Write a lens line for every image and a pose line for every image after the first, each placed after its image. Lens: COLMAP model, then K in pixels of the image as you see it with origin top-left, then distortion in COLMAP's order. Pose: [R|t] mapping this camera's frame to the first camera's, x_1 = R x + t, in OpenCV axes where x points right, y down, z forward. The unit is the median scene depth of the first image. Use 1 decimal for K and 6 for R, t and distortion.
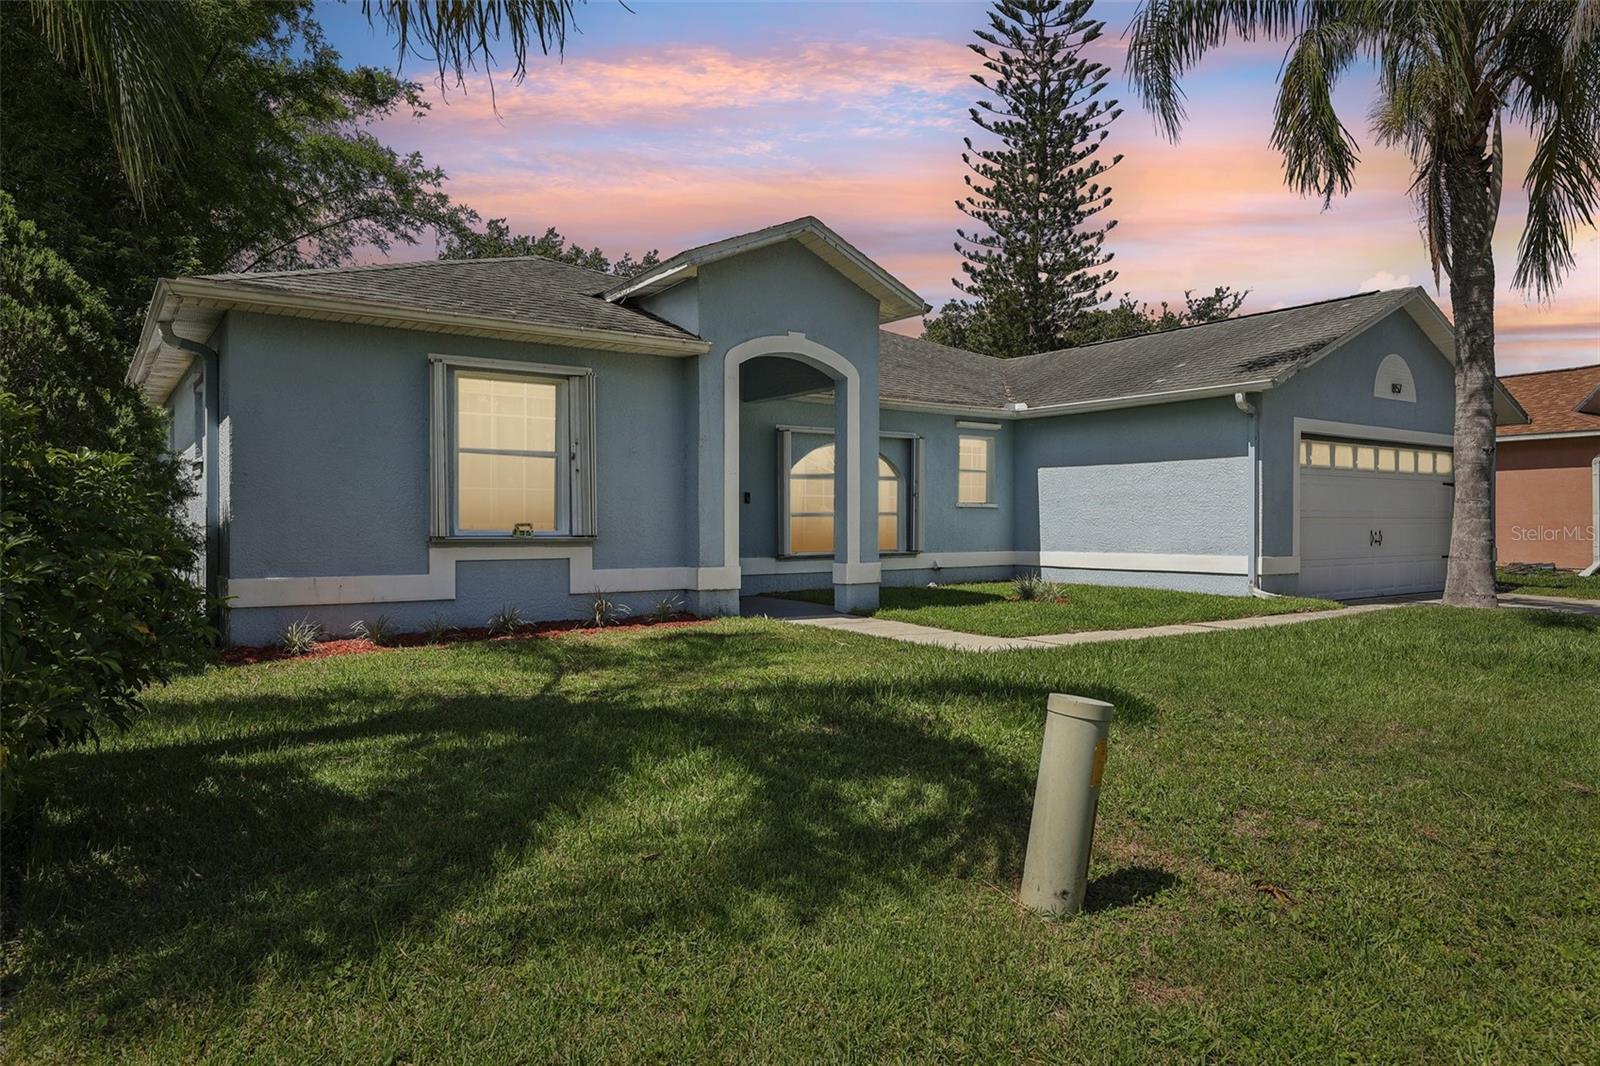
lens RADIAL K [[1007.8, 0, 800.0], [0, 1007.8, 533.0], [0, 0, 1]] dist [0.026094, 0.001349]
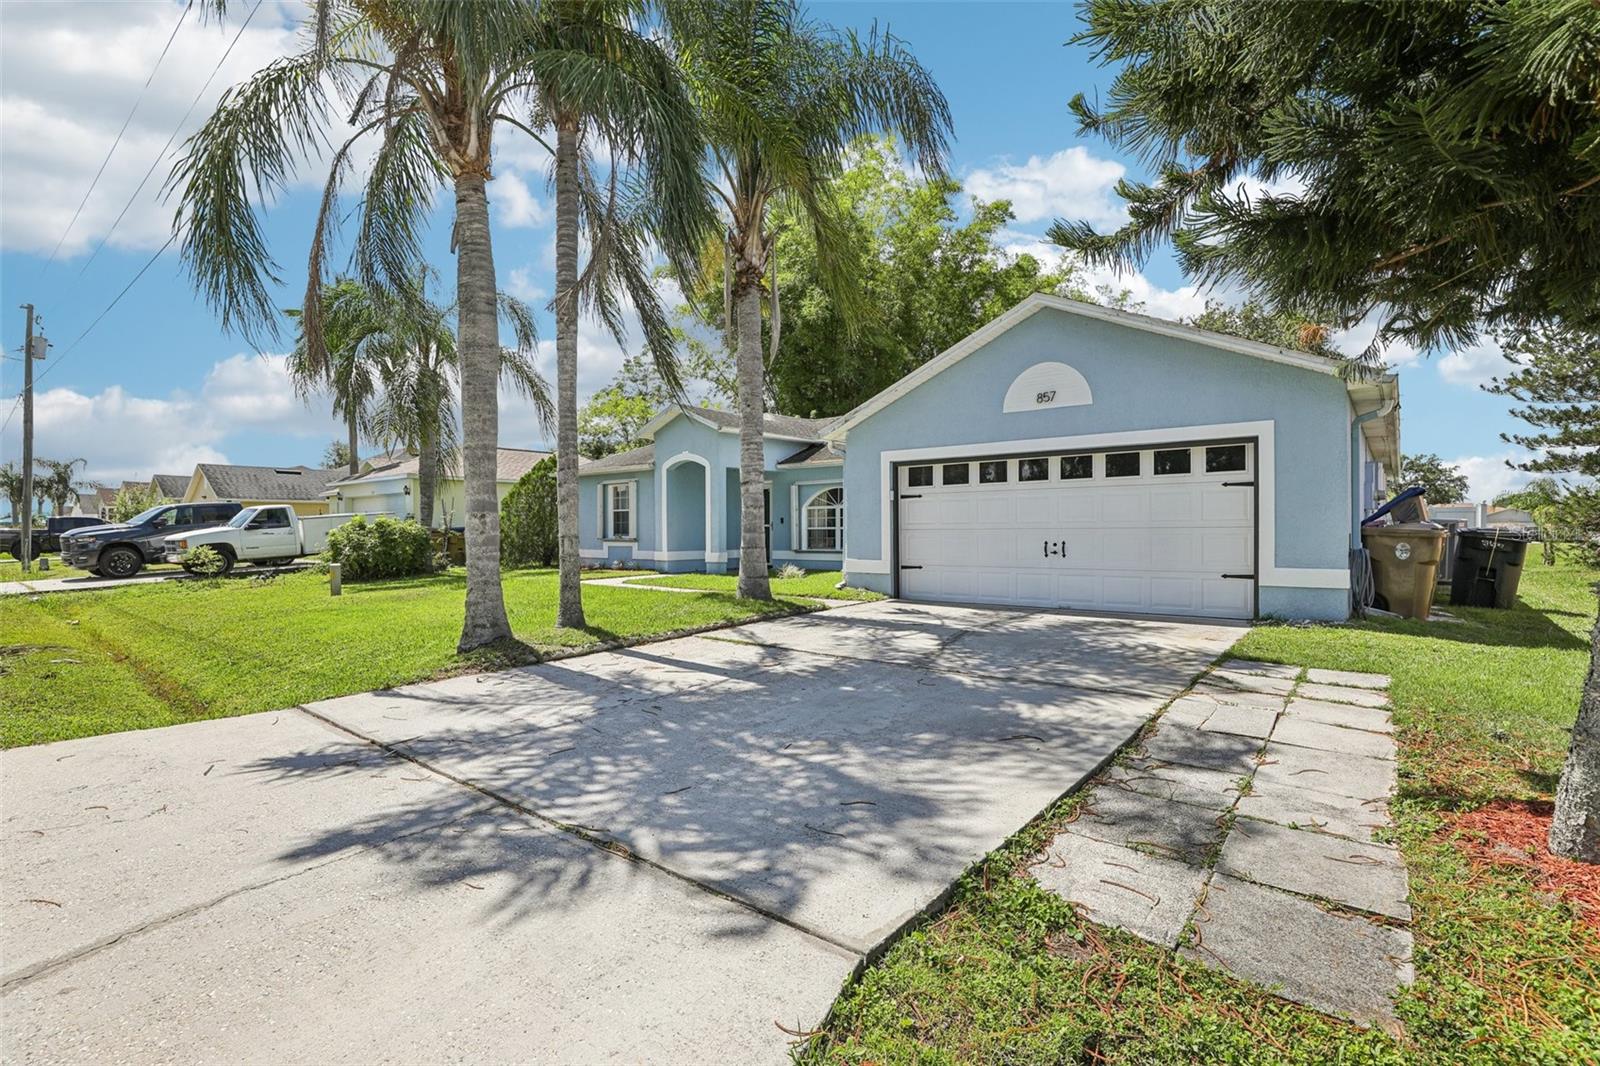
lens RADIAL K [[734.4, 0, 800.0], [0, 734.4, 533.0], [0, 0, 1]] dist [-0.001670, 0.000020]
pose [[0.267385, 0.002233, -0.963587, 1.400685], [-0.003097, 0.999994, 0.001458, -0.012484], [0.963585, 0.002594, 0.267390, 0.672101]]
